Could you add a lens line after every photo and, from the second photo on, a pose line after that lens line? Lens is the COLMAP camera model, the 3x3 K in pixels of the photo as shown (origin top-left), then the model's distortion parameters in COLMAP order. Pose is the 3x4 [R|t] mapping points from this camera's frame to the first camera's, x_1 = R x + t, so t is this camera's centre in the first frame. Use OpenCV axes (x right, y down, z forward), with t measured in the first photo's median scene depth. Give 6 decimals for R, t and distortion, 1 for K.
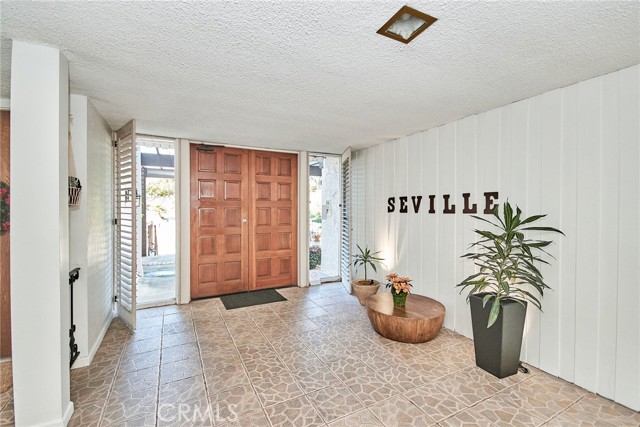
lens RADIAL K [[284.3, 0, 323.1], [0, 284.3, 204.2], [0, 0, 1]] dist [0.016684, 0.000041]
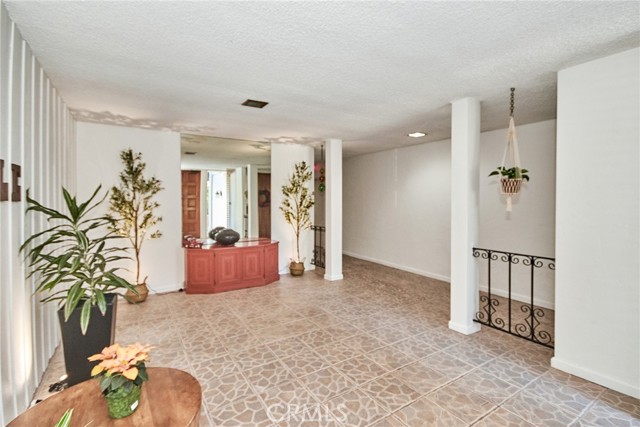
lens RADIAL K [[284.3, 0, 323.1], [0, 284.3, 204.2], [0, 0, 1]] dist [0.016684, 0.000041]
pose [[-0.995141, 0.001545, -0.098444, 0.007033], [0.001755, 0.999996, -0.002052, 0.041105], [0.098440, -0.002215, -0.995140, 1.874644]]
